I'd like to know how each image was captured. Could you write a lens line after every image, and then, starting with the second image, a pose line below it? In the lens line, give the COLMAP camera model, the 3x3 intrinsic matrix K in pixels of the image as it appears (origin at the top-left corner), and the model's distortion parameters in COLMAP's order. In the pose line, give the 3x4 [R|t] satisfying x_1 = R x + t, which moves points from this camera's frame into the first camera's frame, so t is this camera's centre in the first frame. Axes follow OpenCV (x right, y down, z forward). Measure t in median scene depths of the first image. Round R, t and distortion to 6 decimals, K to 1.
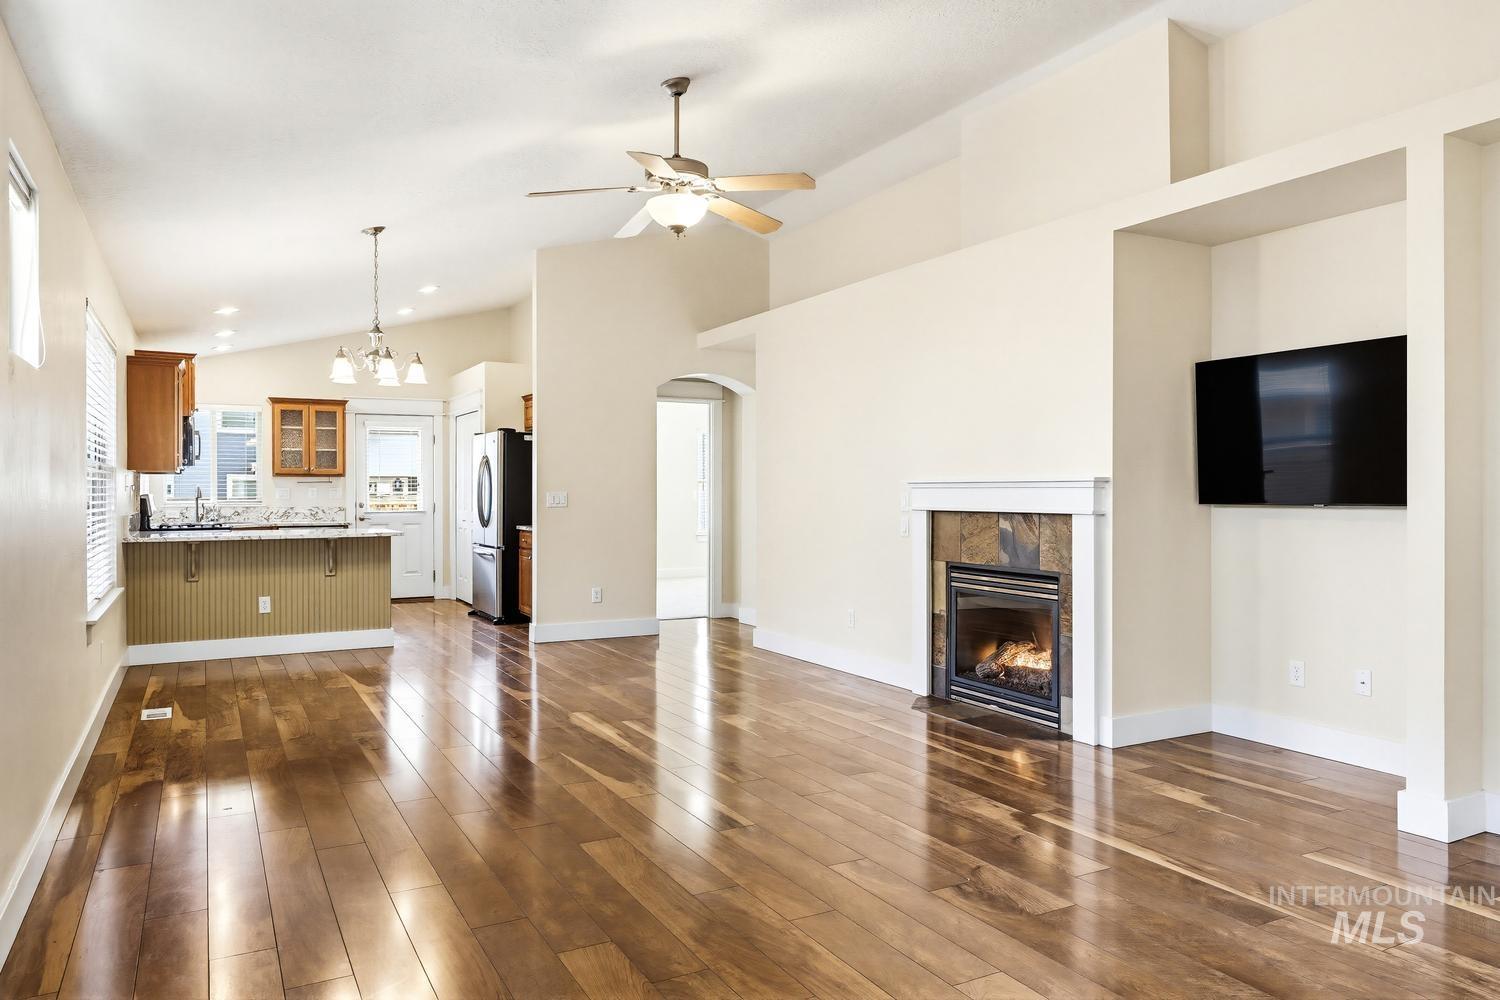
lens RADIAL K [[1008.3, 0, 756.6], [0, 1008.3, 494.2], [0, 0, 1]] dist [0.003444, 0.001778]
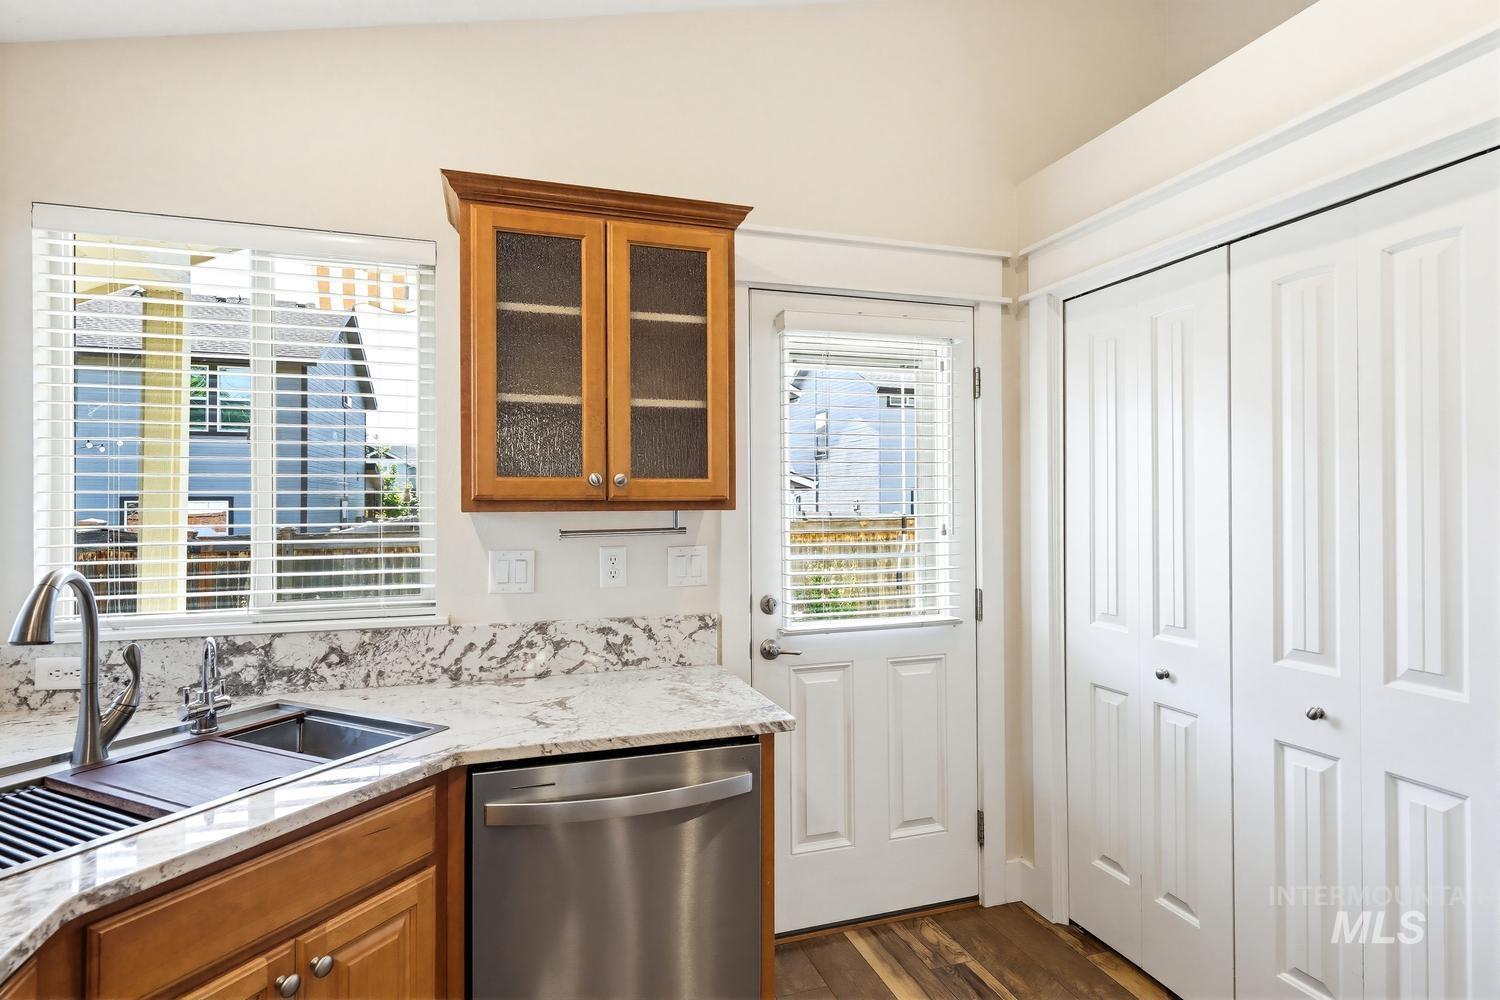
lens RADIAL K [[779.9, 0, 761.2], [0, 779.9, 495.9], [0, 0, 1]] dist [0.002302, -0.001040]
pose [[0.985001, -0.003134, -0.172522, -0.670975], [0.001049, 0.999925, -0.012177, -0.033467], [0.172548, 0.011813, 0.984930, 1.472323]]
